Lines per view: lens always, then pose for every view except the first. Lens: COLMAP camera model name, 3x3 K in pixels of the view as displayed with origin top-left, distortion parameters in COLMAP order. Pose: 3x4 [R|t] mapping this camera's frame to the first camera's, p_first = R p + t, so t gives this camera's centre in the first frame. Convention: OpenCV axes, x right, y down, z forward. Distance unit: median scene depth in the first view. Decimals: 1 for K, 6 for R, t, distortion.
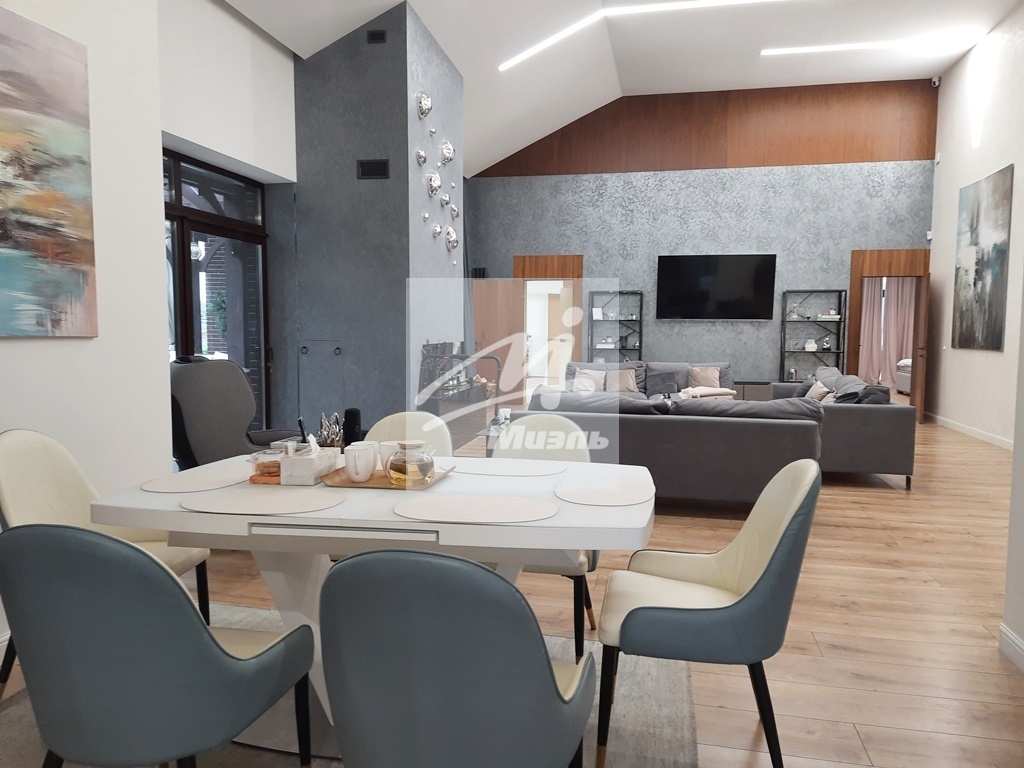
lens RADIAL K [[725.1, 0, 512.0], [0, 725.1, 384.0], [0, 0, 1]] dist [0.090797, -0.150623]
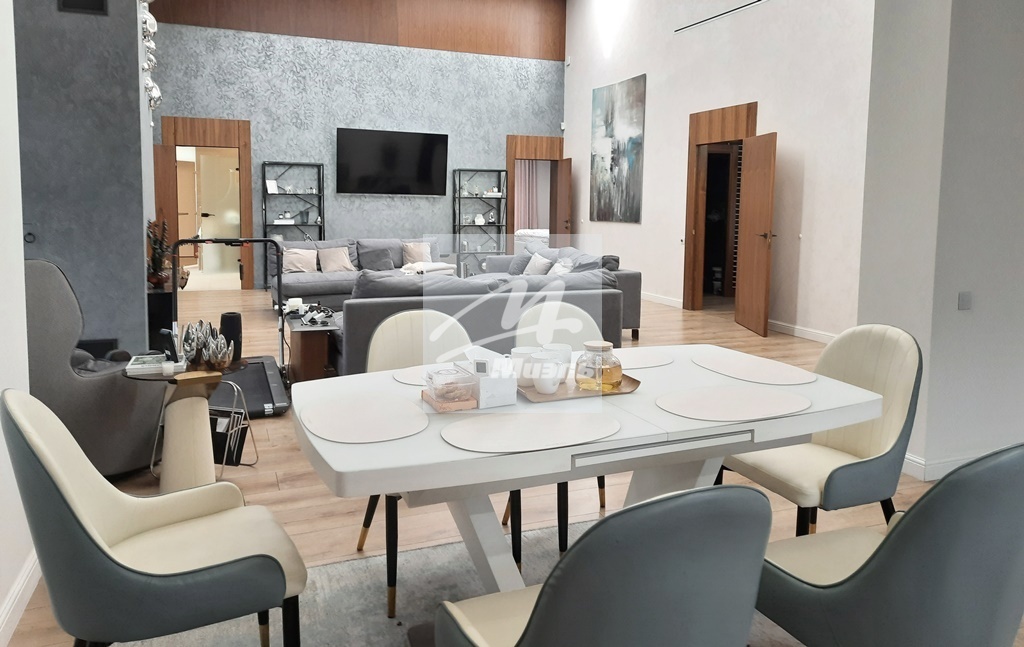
lens RADIAL K [[721.3, 0, 537.6], [0, 721.3, 281.0], [0, 0, 1]] dist [0.006690, -0.004661]
pose [[0.814280, -0.059744, 0.577389, -0.150338], [0.038686, 0.998063, 0.048714, -0.010071], [-0.579181, -0.017330, 0.815014, 0.065066]]
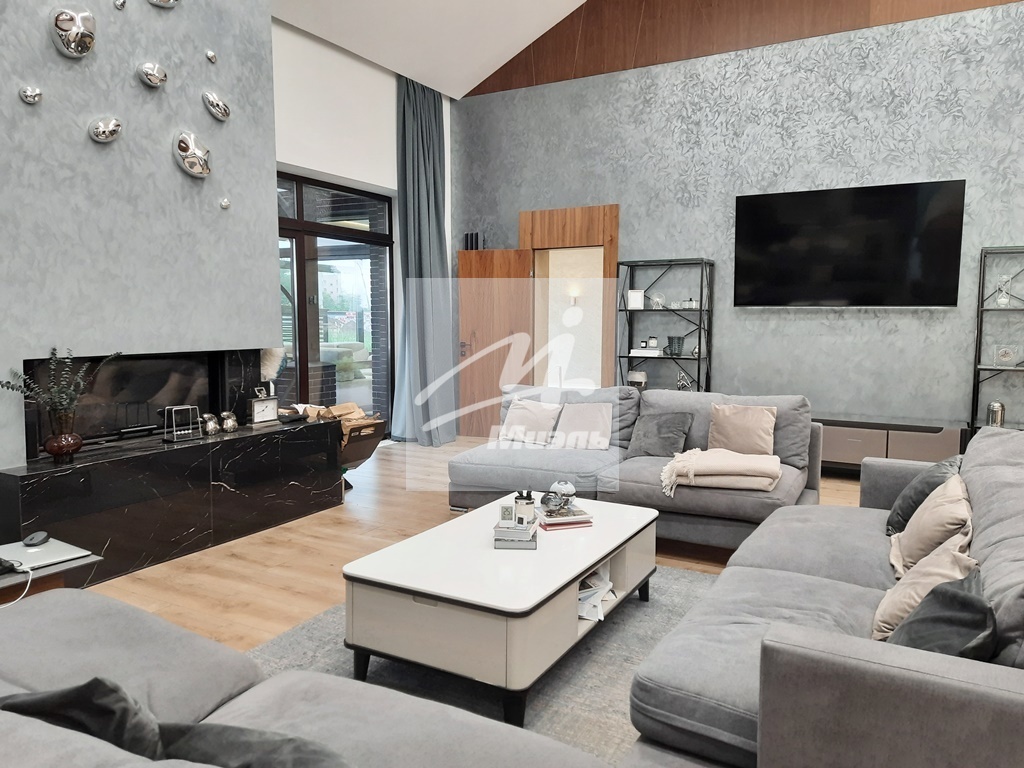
lens RADIAL K [[736.4, 0, 512.0], [0, 736.4, 384.0], [0, 0, 1]] dist [0.071564, -0.075538]
pose [[0.953486, 0.024012, -0.300479, 0.216351], [-0.021616, 0.999703, 0.011297, -0.032165], [0.300661, -0.004277, 0.953722, 0.397910]]
